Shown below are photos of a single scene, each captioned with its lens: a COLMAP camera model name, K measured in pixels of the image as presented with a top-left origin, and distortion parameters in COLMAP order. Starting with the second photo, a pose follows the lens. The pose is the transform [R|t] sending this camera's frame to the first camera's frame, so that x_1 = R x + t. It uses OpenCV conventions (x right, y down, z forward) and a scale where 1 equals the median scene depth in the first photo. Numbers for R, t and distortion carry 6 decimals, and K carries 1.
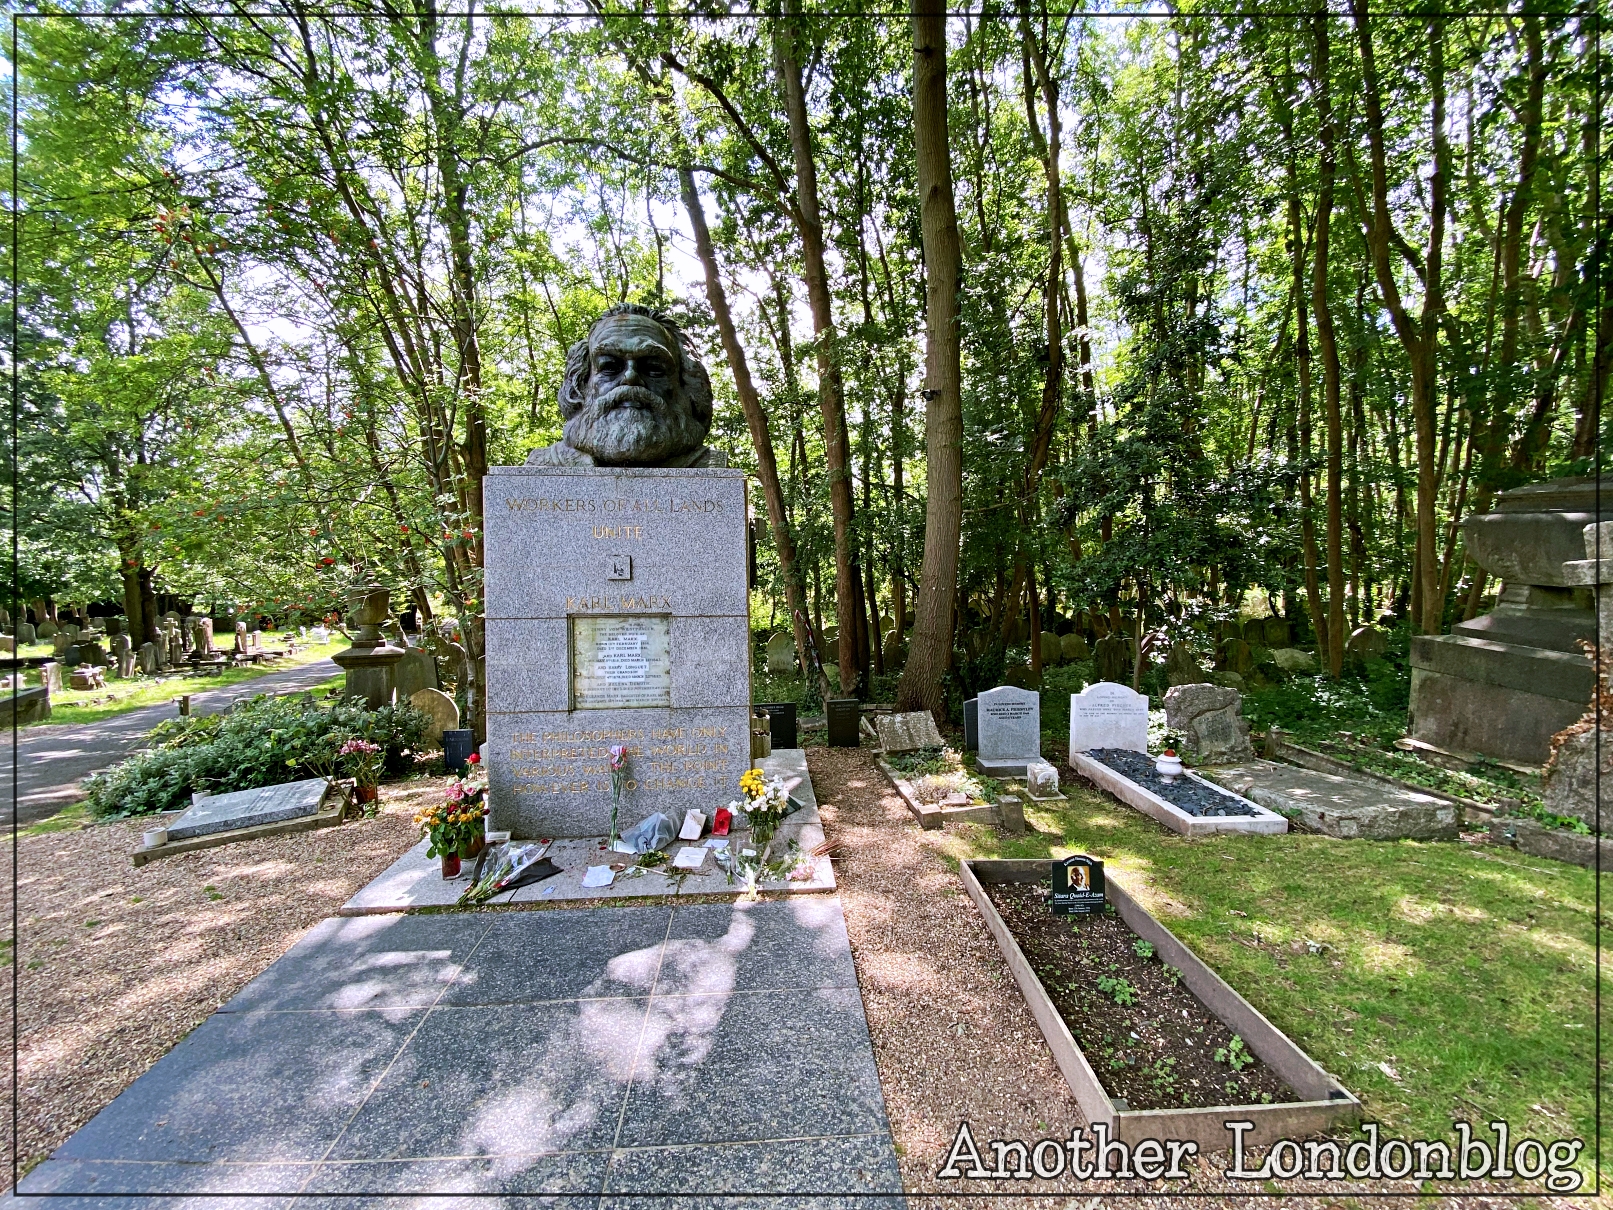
lens RADIAL K [[665.5, 0, 802.2], [0, 665.5, 605.1], [0, 0, 1]] dist [0.049742, -0.001499]
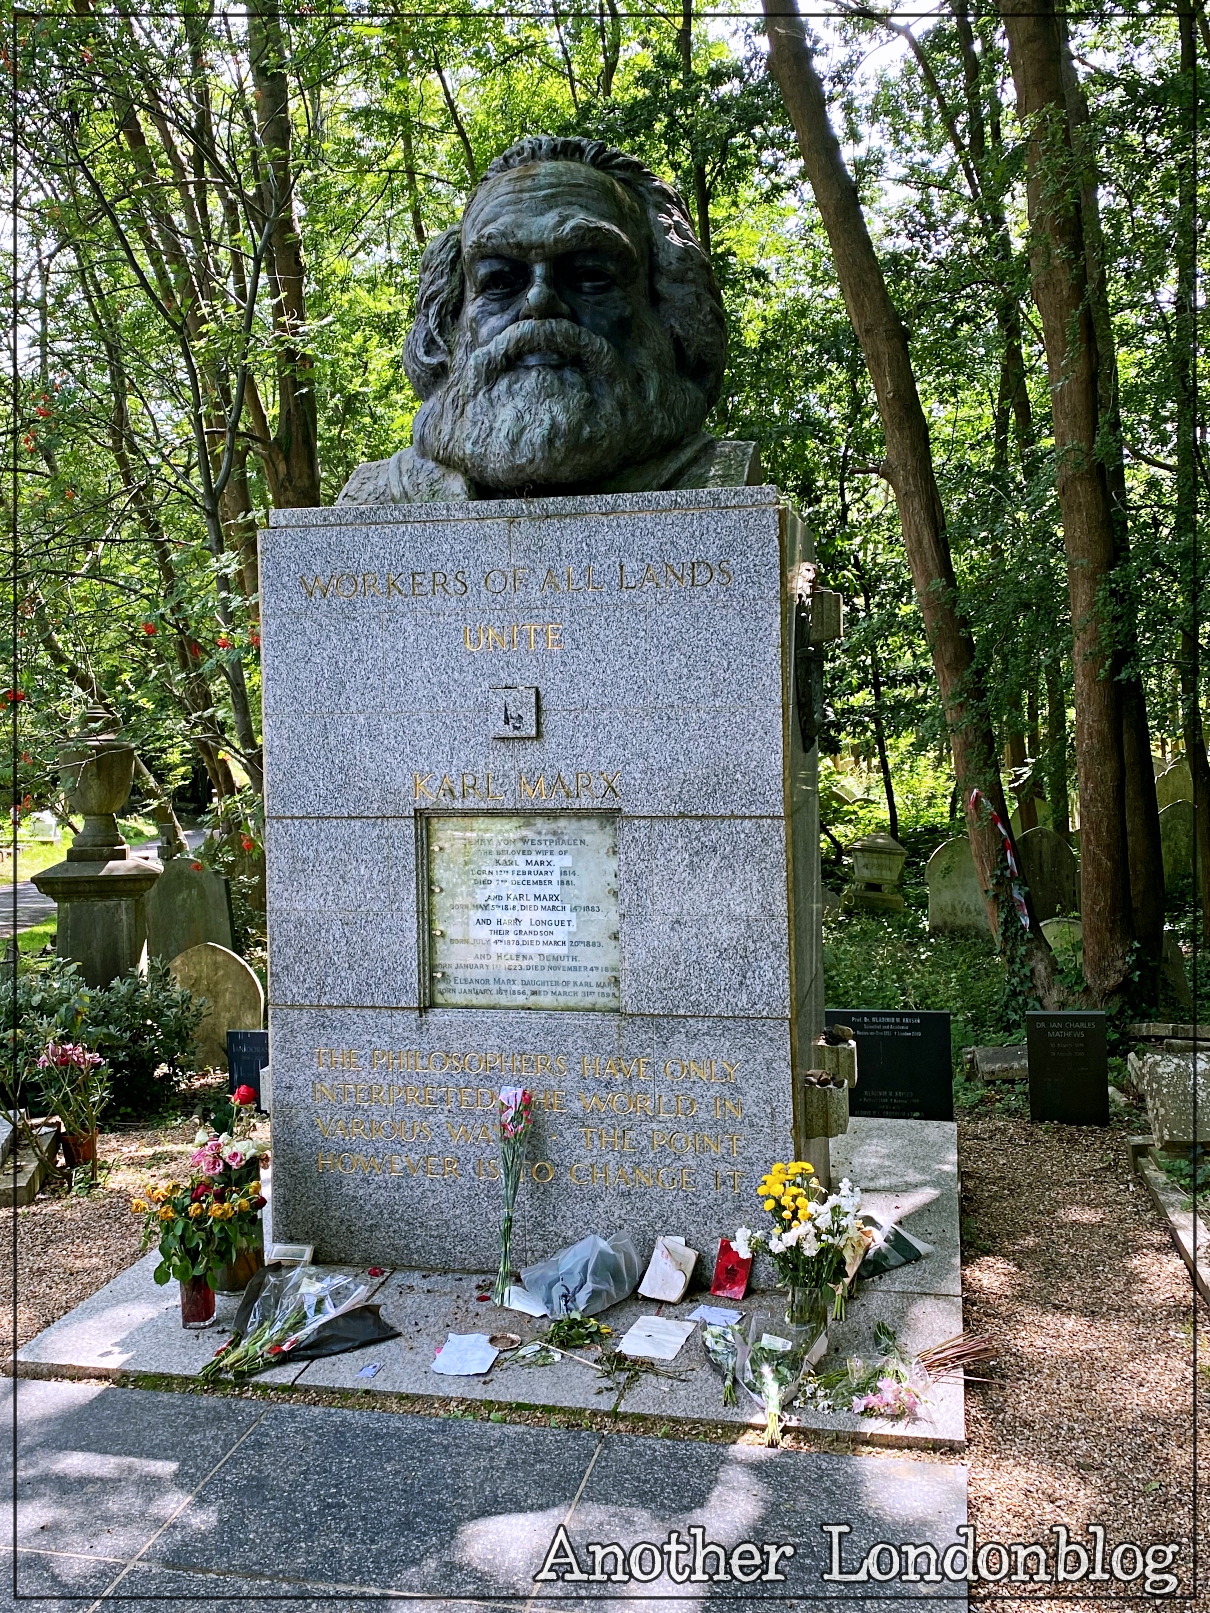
lens RADIAL K [[1560.3, 0, 594.7], [0, 1560.3, 809.6], [0, 0, 1]] dist [0.102509, 0.000000]
pose [[0.959859, 0.009199, -0.280332, 0.089472], [-0.001127, 0.999580, 0.028942, -0.019172], [0.280480, -0.027465, 0.959467, -0.046035]]
